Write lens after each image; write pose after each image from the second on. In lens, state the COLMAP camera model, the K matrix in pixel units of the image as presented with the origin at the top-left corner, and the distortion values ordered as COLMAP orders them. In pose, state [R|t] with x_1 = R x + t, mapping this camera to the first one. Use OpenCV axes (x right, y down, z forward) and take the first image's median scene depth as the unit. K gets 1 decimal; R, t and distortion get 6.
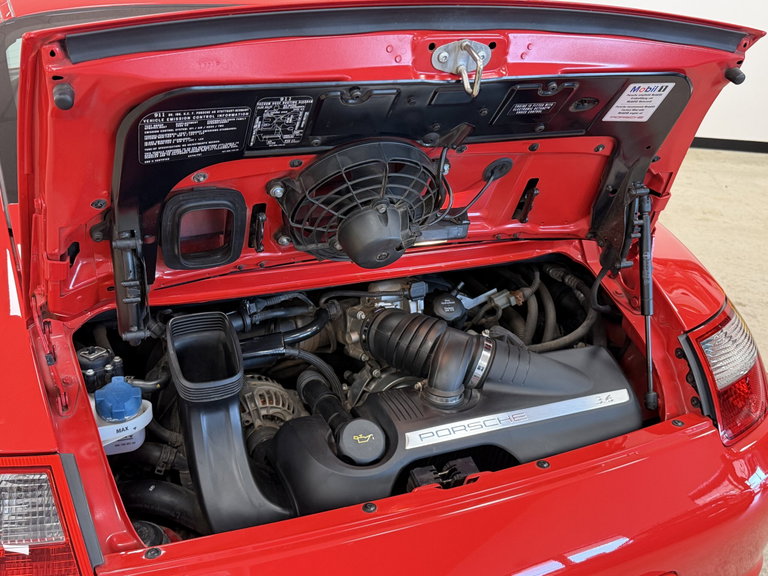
lens RADIAL K [[761.3, 0, 384.0], [0, 761.3, 288.0], [0, 0, 1]] dist [0.138182, -0.278986]
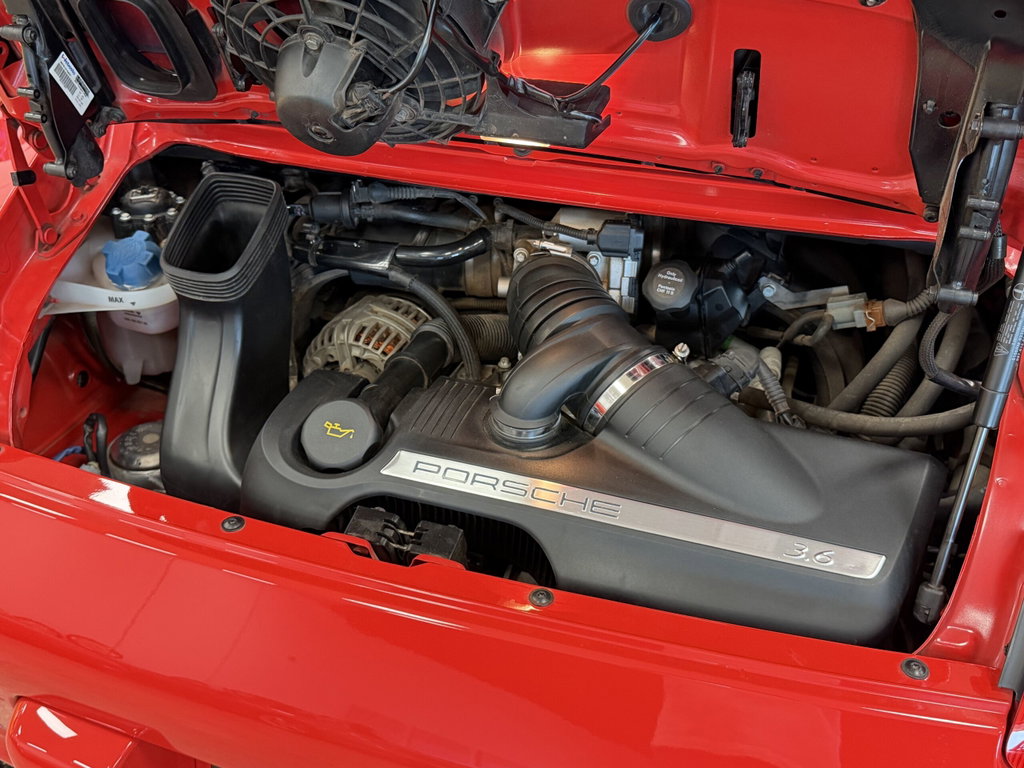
lens RADIAL K [[1015.1, 0, 512.0], [0, 1015.1, 384.0], [0, 0, 1]] dist [0.138182, -0.278986]
pose [[0.731158, 0.340456, -0.591184, 0.486119], [-0.228831, 0.938762, 0.257611, -0.075176], [0.642686, -0.053073, 0.764289, 0.399450]]
